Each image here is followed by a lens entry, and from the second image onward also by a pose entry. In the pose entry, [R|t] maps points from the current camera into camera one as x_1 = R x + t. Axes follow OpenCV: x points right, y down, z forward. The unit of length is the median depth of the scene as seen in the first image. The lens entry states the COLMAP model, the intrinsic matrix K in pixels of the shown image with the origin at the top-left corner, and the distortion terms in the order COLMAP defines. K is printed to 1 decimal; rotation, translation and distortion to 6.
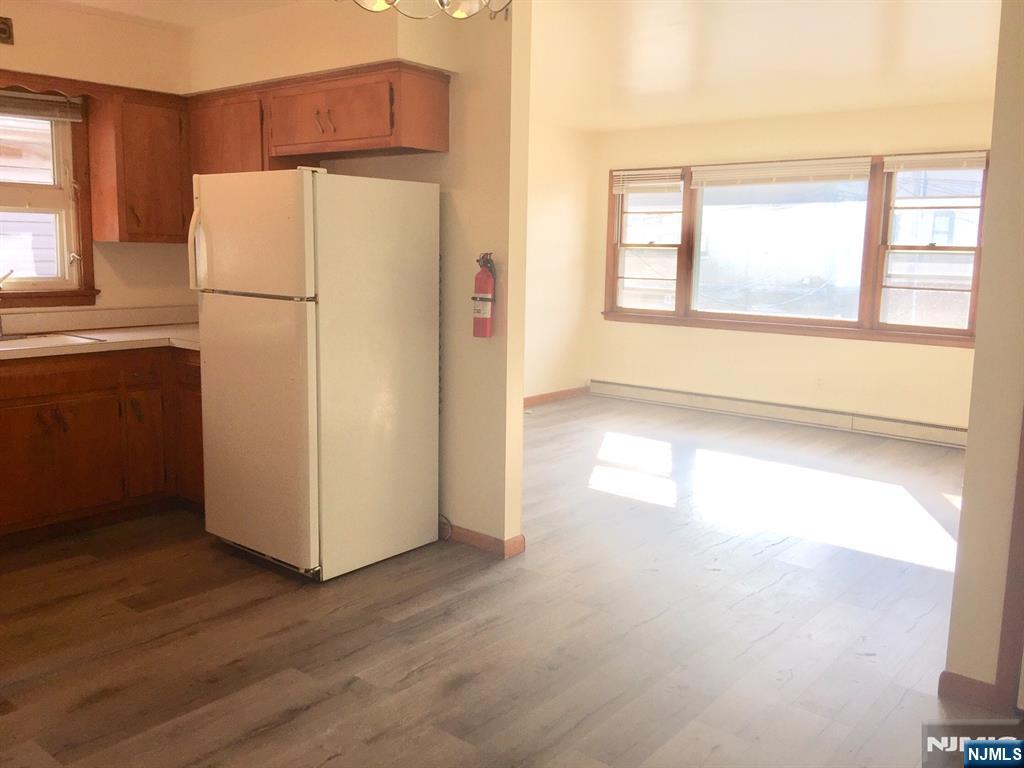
lens RADIAL K [[871.3, 0, 508.8], [0, 871.3, 371.2], [0, 0, 1]] dist [0.093454, -0.128393]
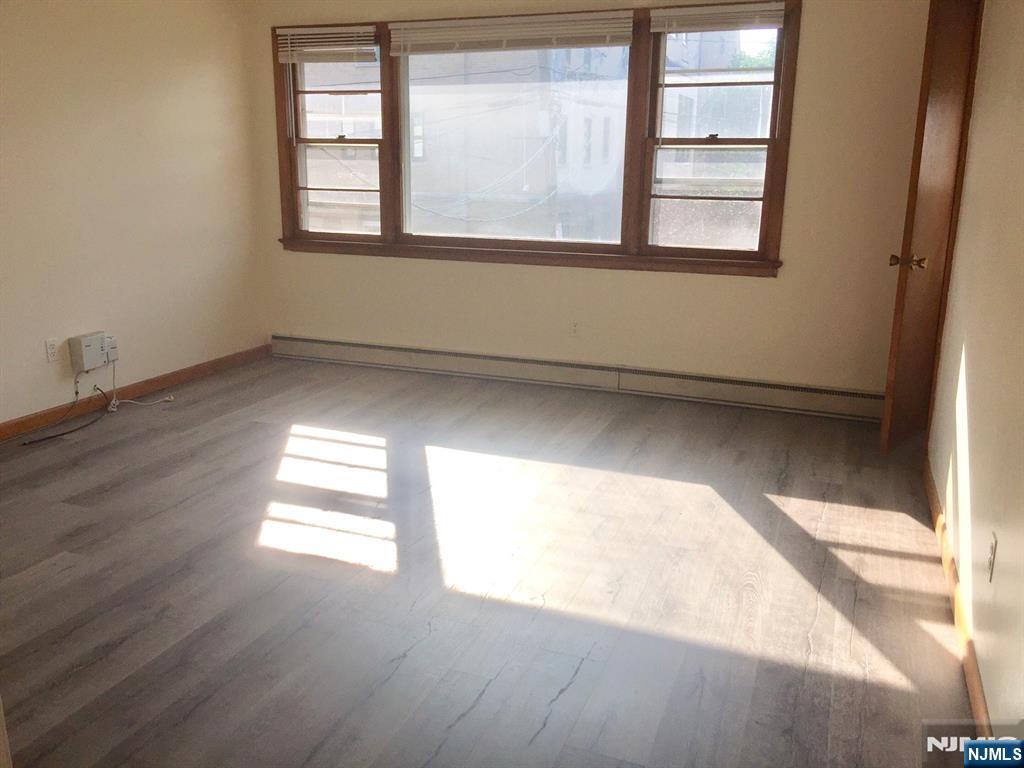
lens RADIAL K [[873.2, 0, 512.0], [0, 873.2, 384.0], [0, 0, 1]] dist [0.092836, -0.150267]
pose [[0.951399, -0.083681, 0.296373, 0.128167], [0.049946, 0.991561, 0.119634, -0.053772], [-0.303883, -0.099017, 0.947550, 0.515348]]
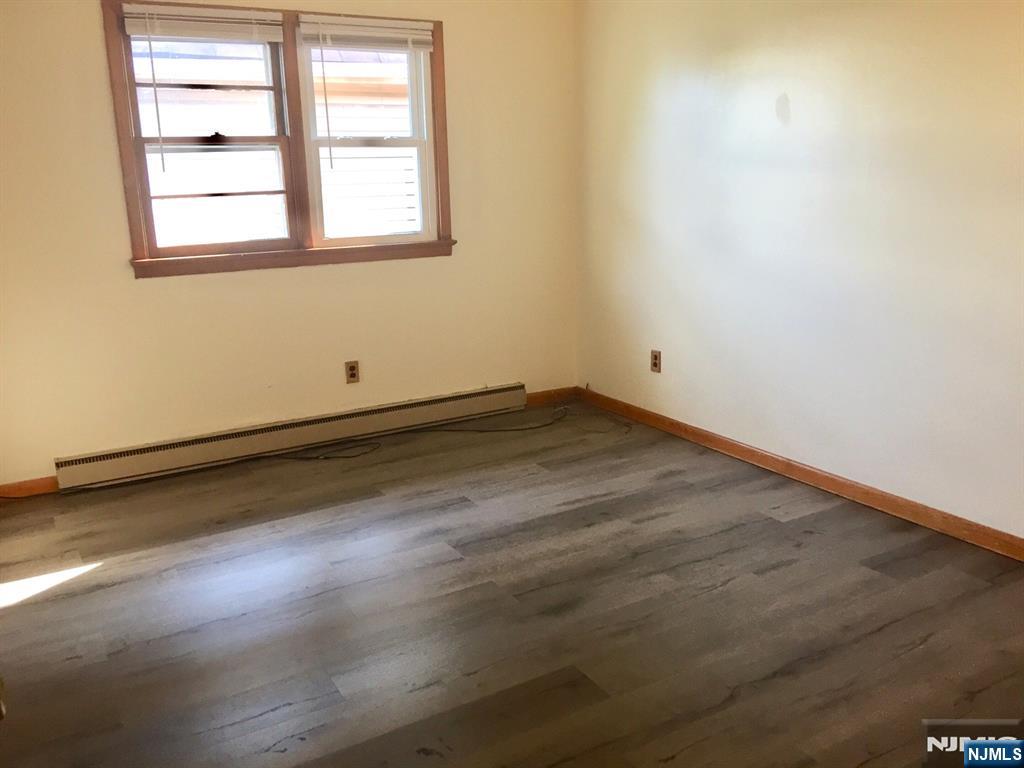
lens RADIAL K [[873.2, 0, 512.0], [0, 873.2, 384.0], [0, 0, 1]] dist [0.092836, -0.150267]
pose [[0.329173, -0.257327, 0.908531, -0.678217], [0.157407, 0.963643, 0.215906, -0.150995], [-0.931058, 0.071939, 0.357710, 1.133583]]
